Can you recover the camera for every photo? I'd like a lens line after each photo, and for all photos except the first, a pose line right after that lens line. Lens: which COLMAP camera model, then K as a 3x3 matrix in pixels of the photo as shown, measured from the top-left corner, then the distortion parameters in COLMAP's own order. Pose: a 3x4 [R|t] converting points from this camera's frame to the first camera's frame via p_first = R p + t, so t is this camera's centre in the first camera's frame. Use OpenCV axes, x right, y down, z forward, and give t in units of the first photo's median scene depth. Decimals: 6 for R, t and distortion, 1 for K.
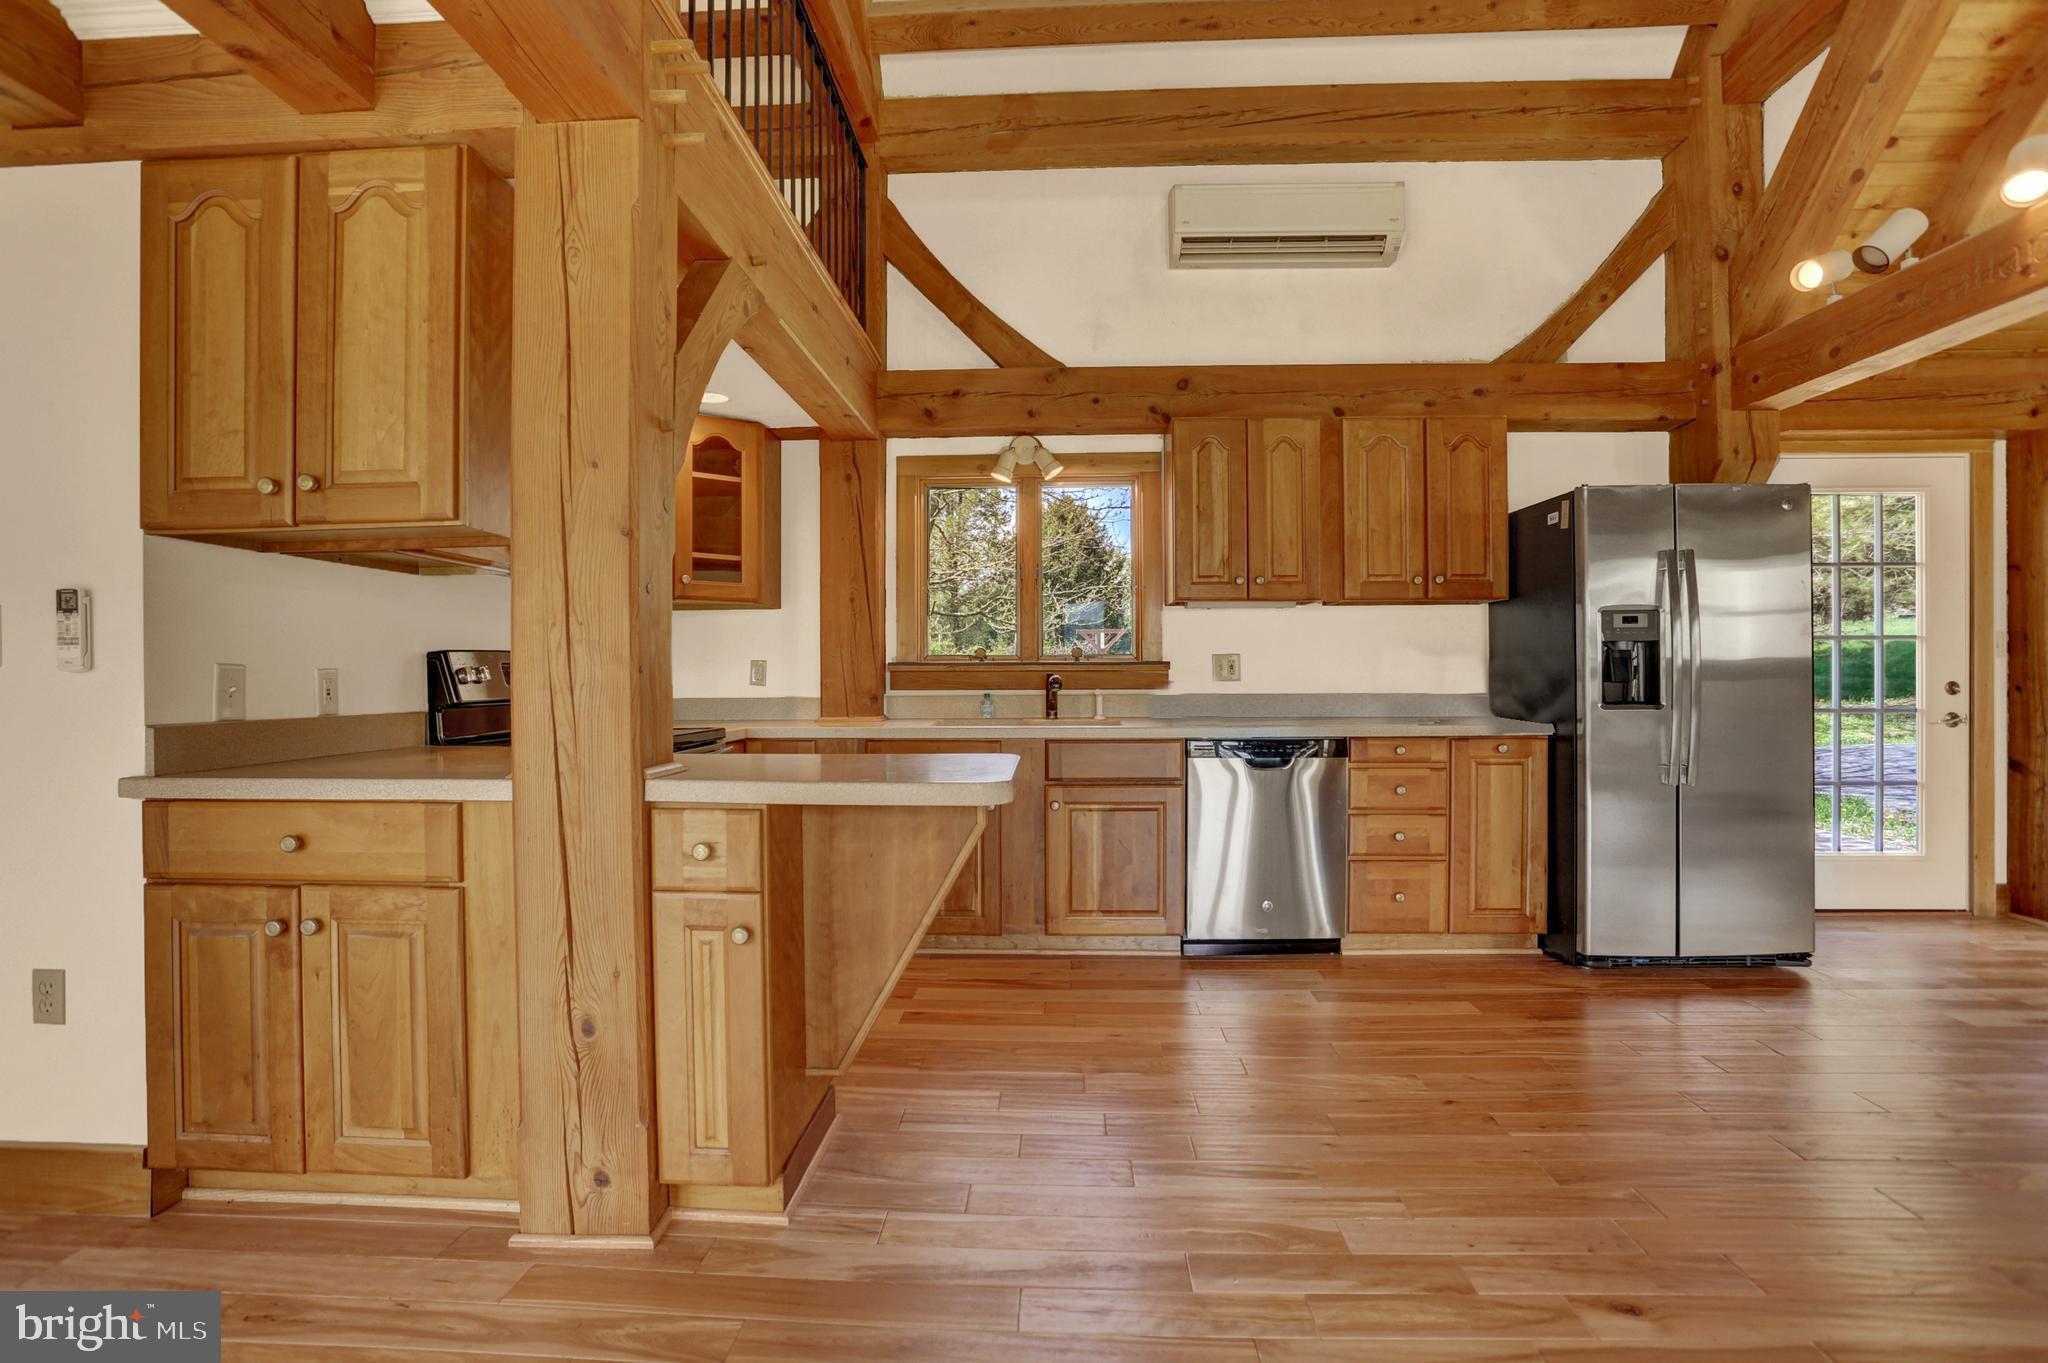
lens RADIAL K [[1003.6, 0, 1024.0], [0, 1003.6, 681.5], [0, 0, 1]] dist [-0.061657, 0.024873]
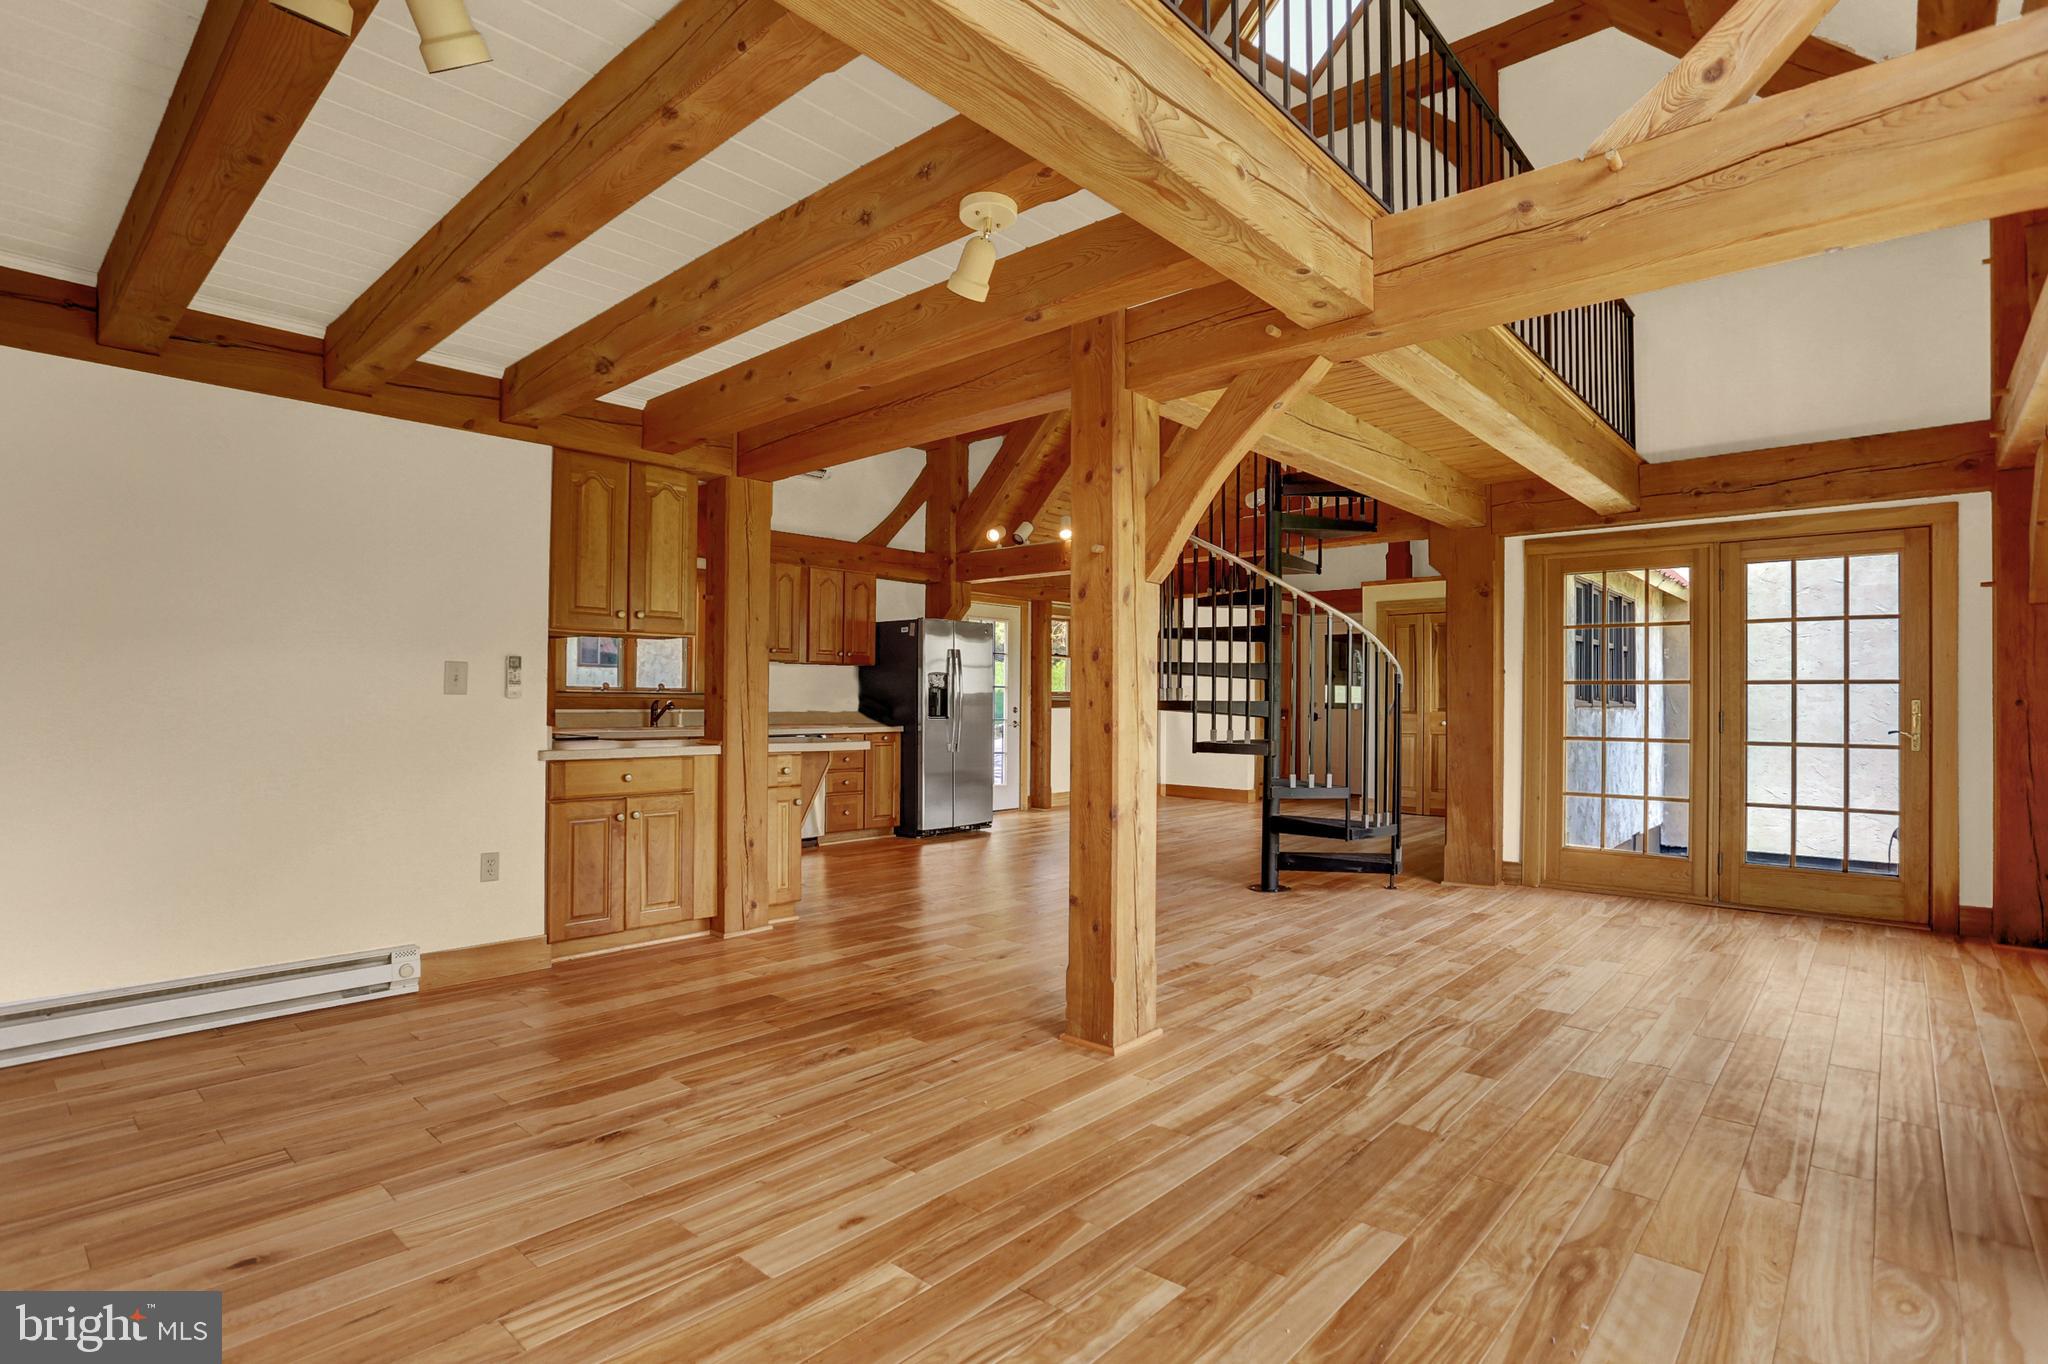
lens RADIAL K [[1002.6, 0, 1019.5], [0, 1002.6, 667.9], [0, 0, 1]] dist [-0.070082, 0.030150]
pose [[0.629539, 0.034687, 0.776194, -1.572011], [-0.007489, 0.999227, -0.038581, -0.000875], [-0.776933, 0.018475, 0.629312, -0.885355]]
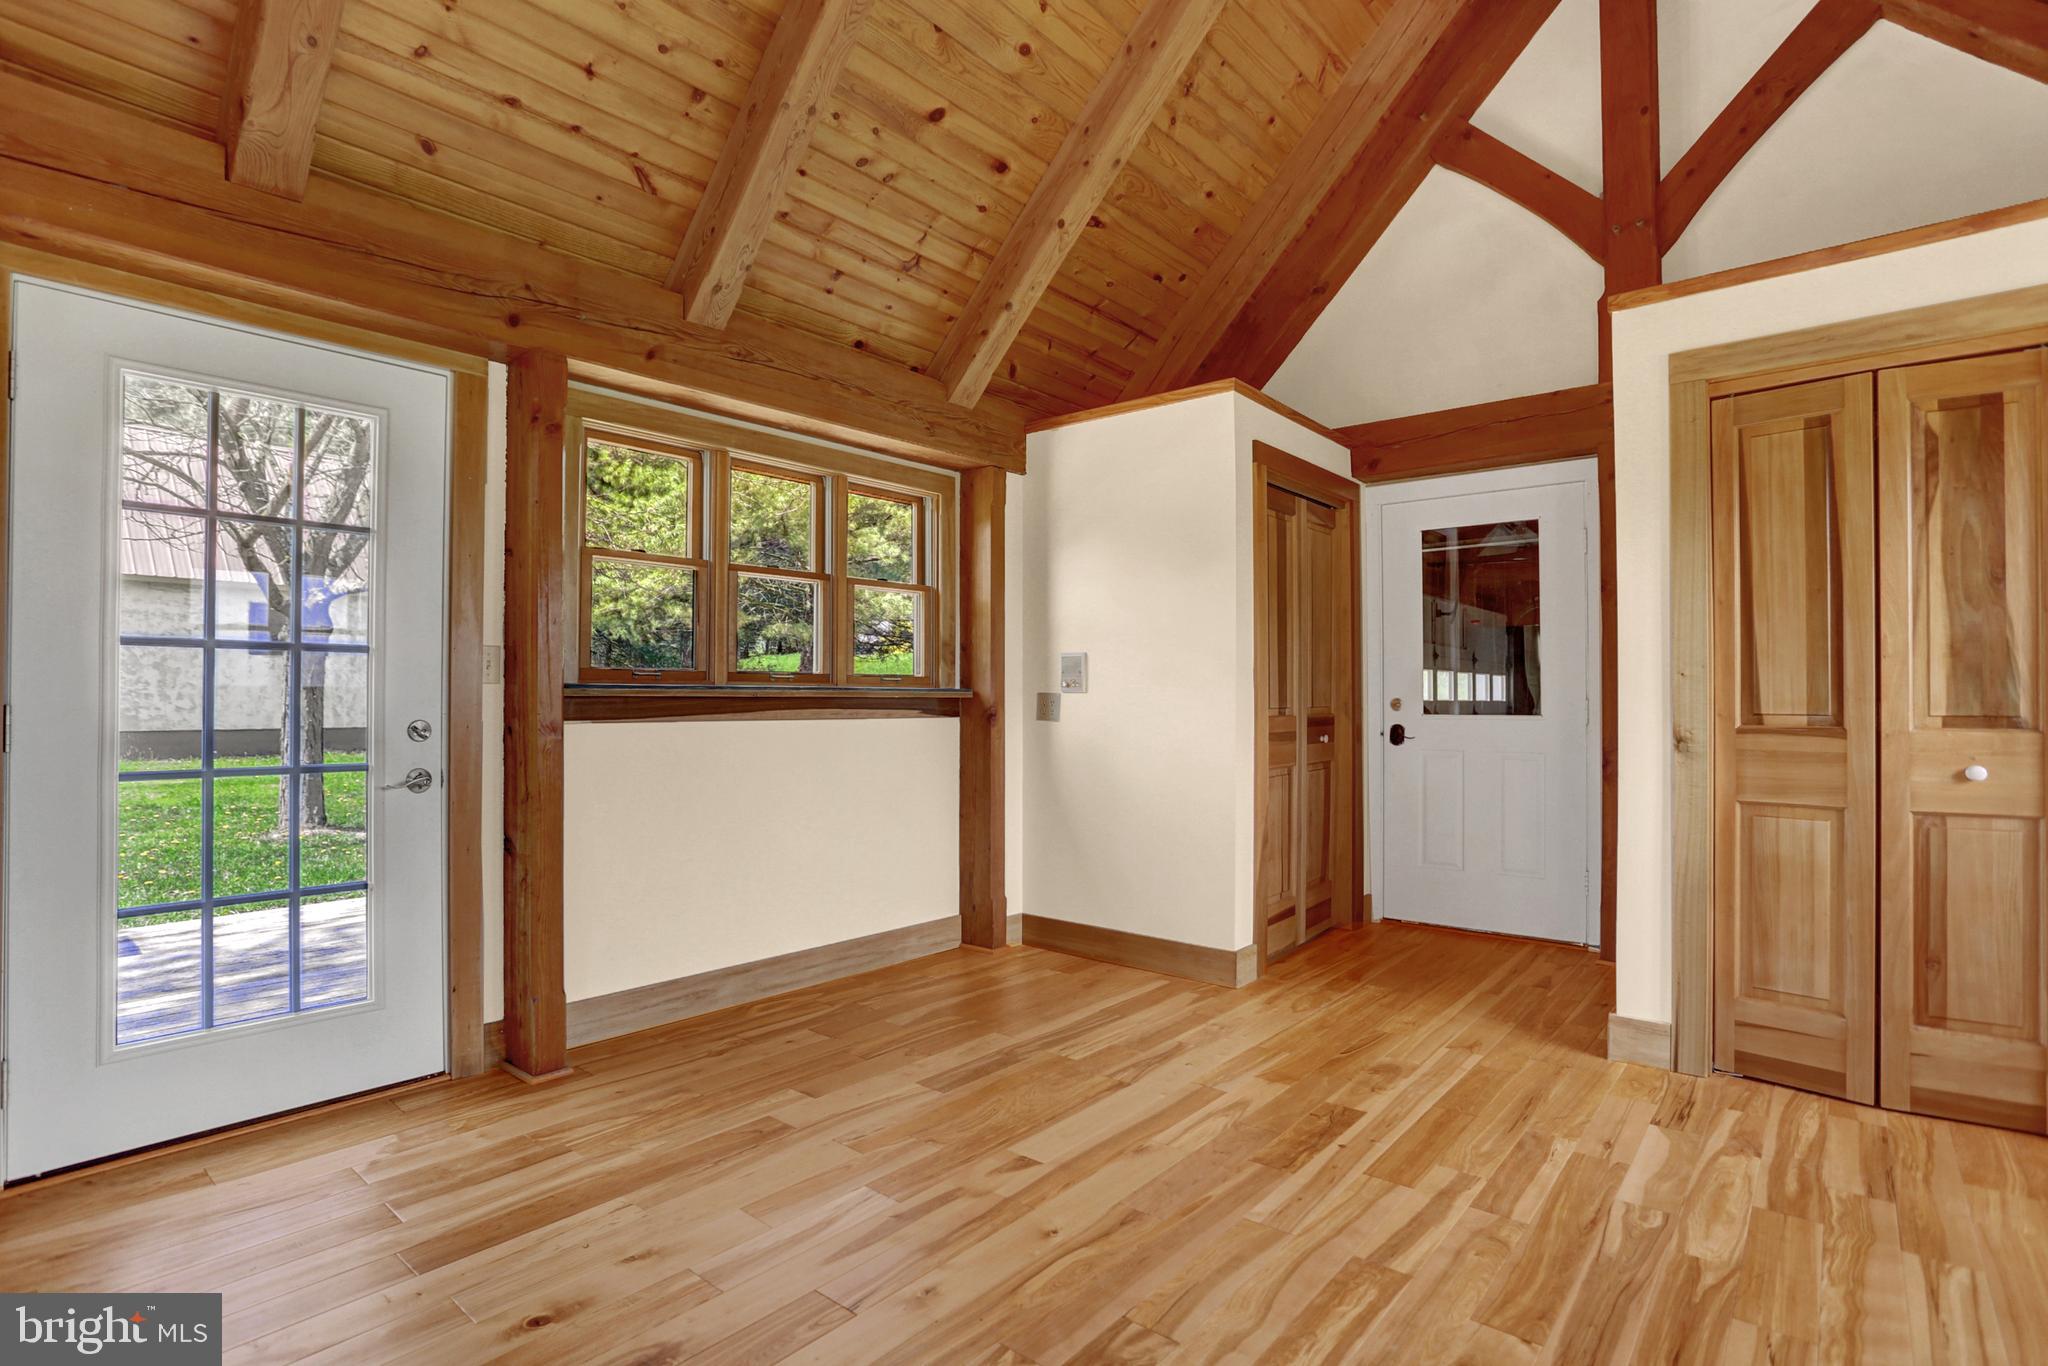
lens RADIAL K [[1027.4, 0, 1014.0], [0, 1027.4, 685.7], [0, 0, 1]] dist [-0.063155, 0.024160]
pose [[0.621486, 0.015276, 0.783276, 1.263372], [0.000954, 0.999794, -0.020255, -0.016946], [-0.783424, 0.013335, 0.621344, 0.523047]]
